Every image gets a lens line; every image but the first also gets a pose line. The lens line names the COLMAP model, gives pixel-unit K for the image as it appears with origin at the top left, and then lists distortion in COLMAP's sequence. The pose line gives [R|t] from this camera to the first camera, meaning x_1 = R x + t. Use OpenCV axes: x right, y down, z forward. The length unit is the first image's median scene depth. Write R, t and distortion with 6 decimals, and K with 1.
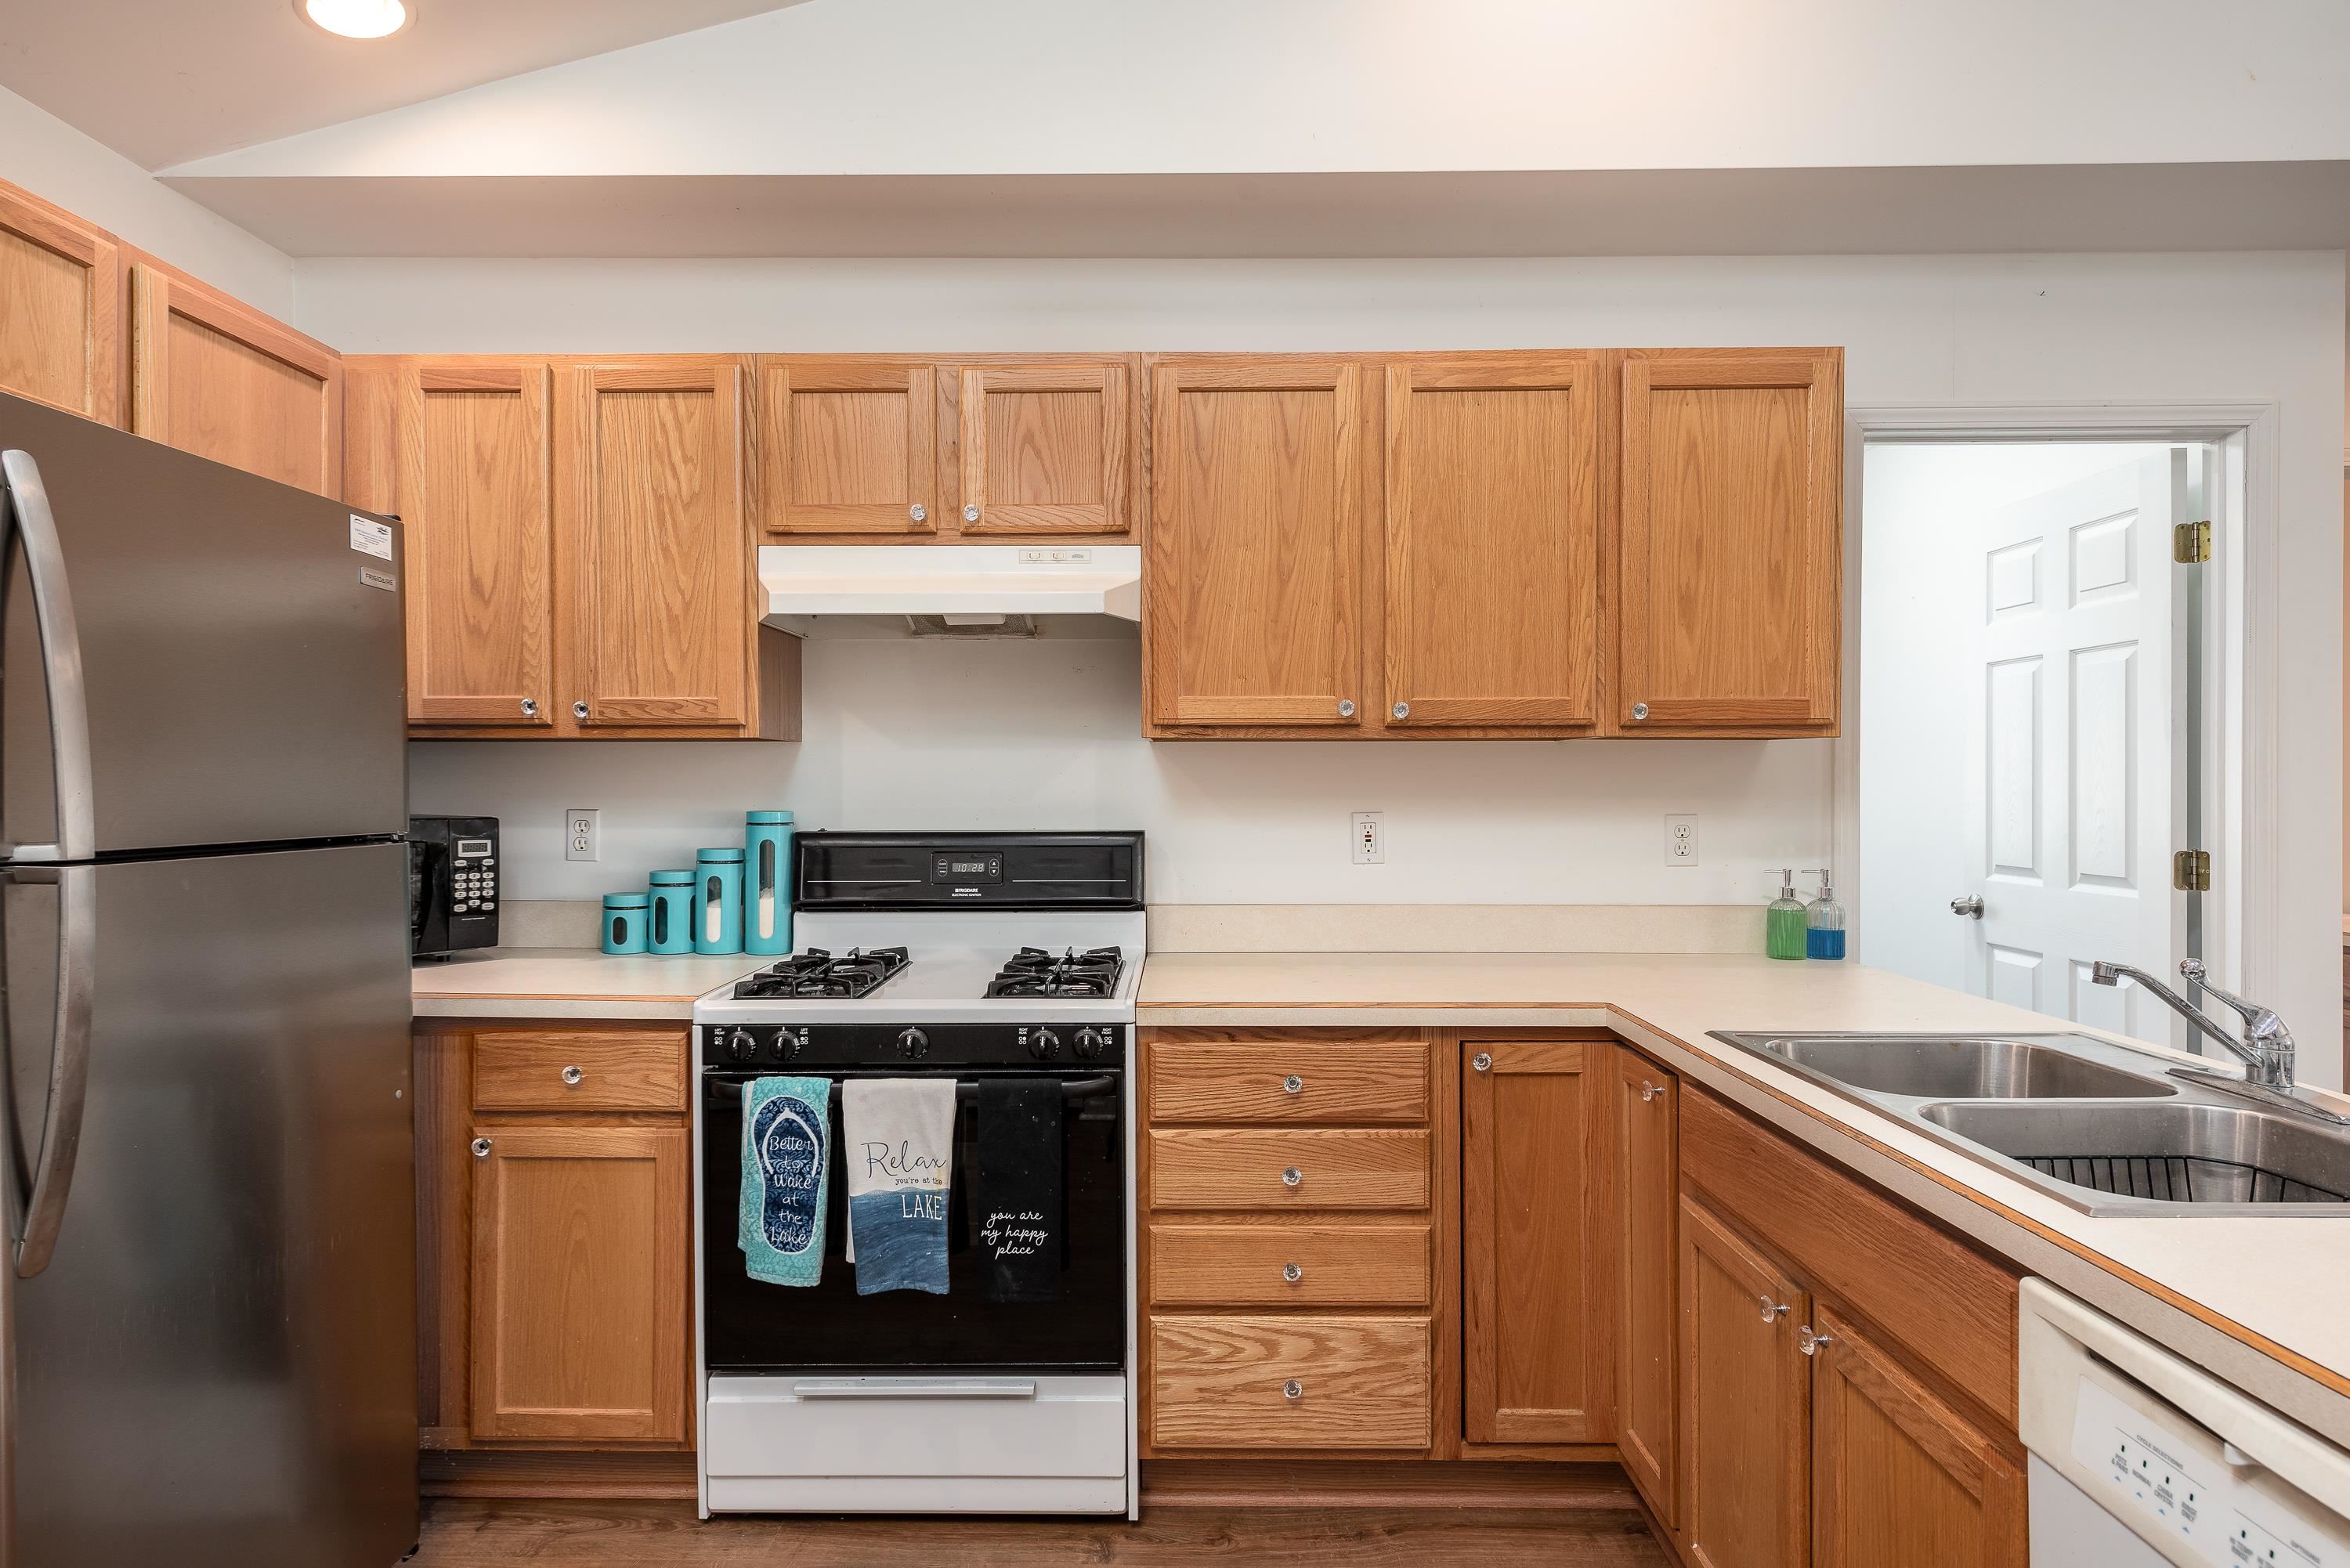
lens RADIAL K [[1322.7, 0, 1170.8], [0, 1322.7, 790.8], [0, 0, 1]] dist [0.015697, -0.000709]
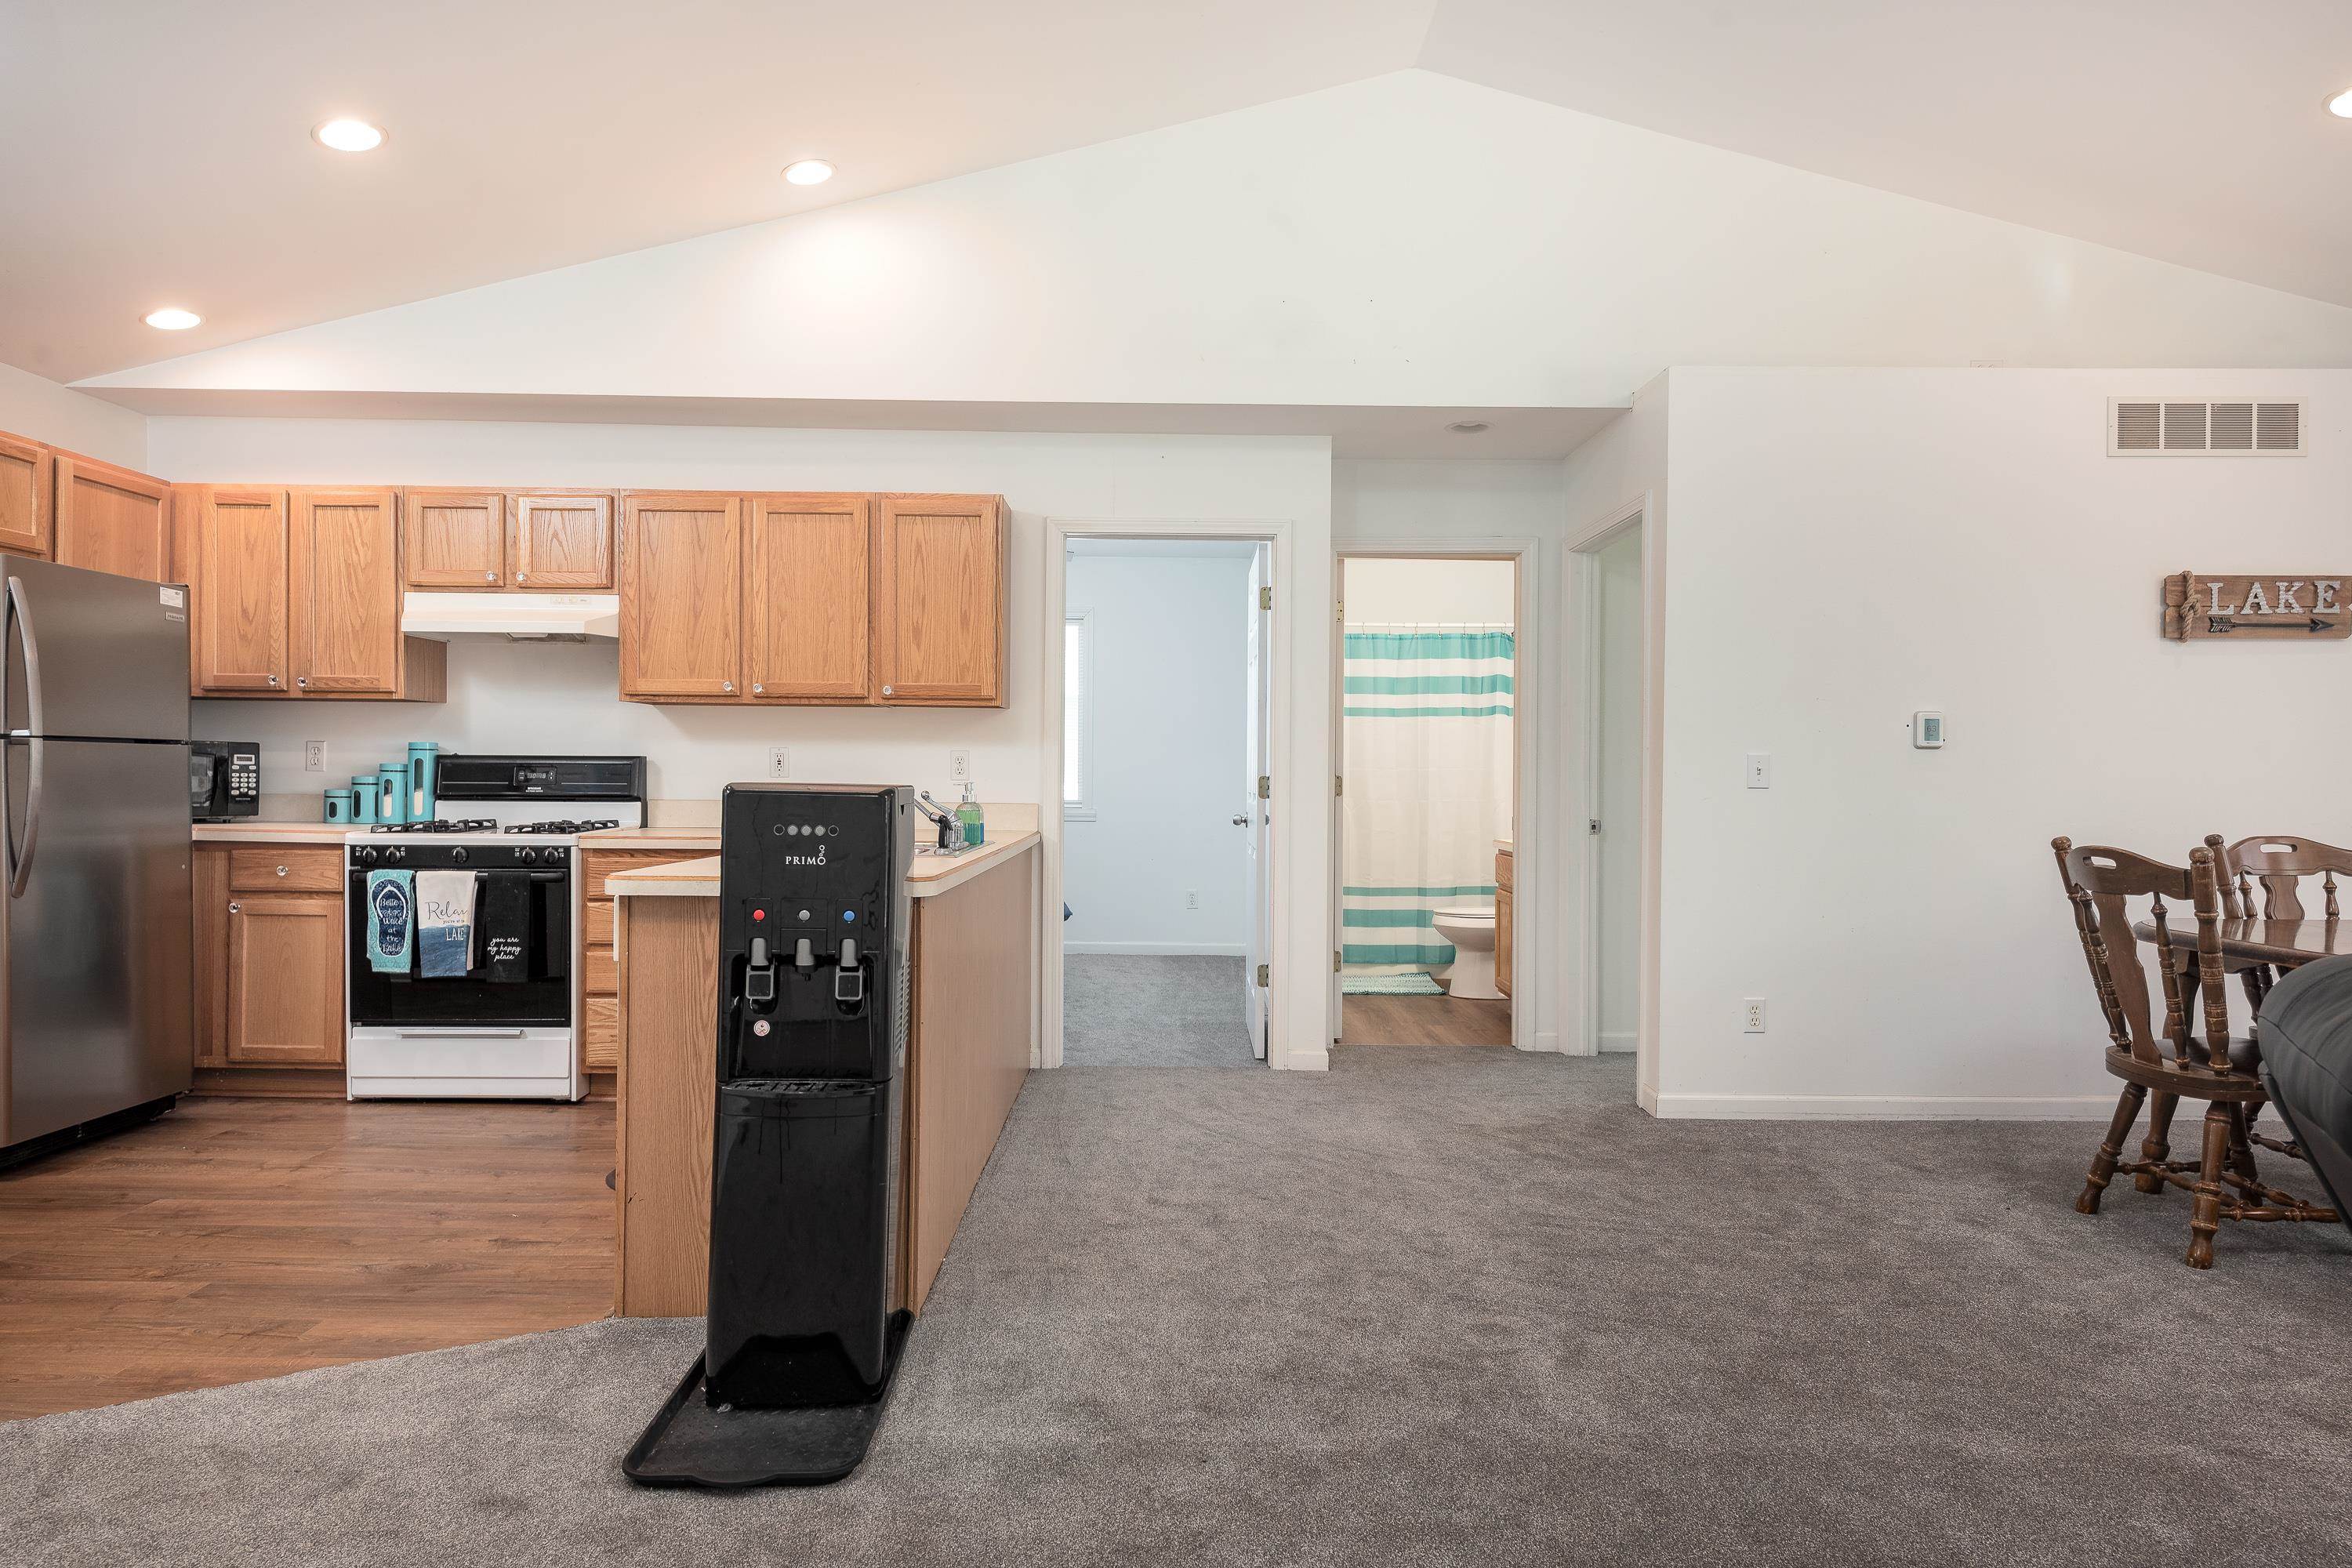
lens RADIAL K [[1384.4, 0, 1176.0], [0, 1384.4, 784.0], [0, 0, 1]] dist [0.004880, -0.000440]
pose [[0.999461, 0.009848, 0.031314, 0.690117], [-0.009911, 0.999949, 0.001877, 0.062503], [-0.031294, -0.002187, 0.999508, -0.929981]]
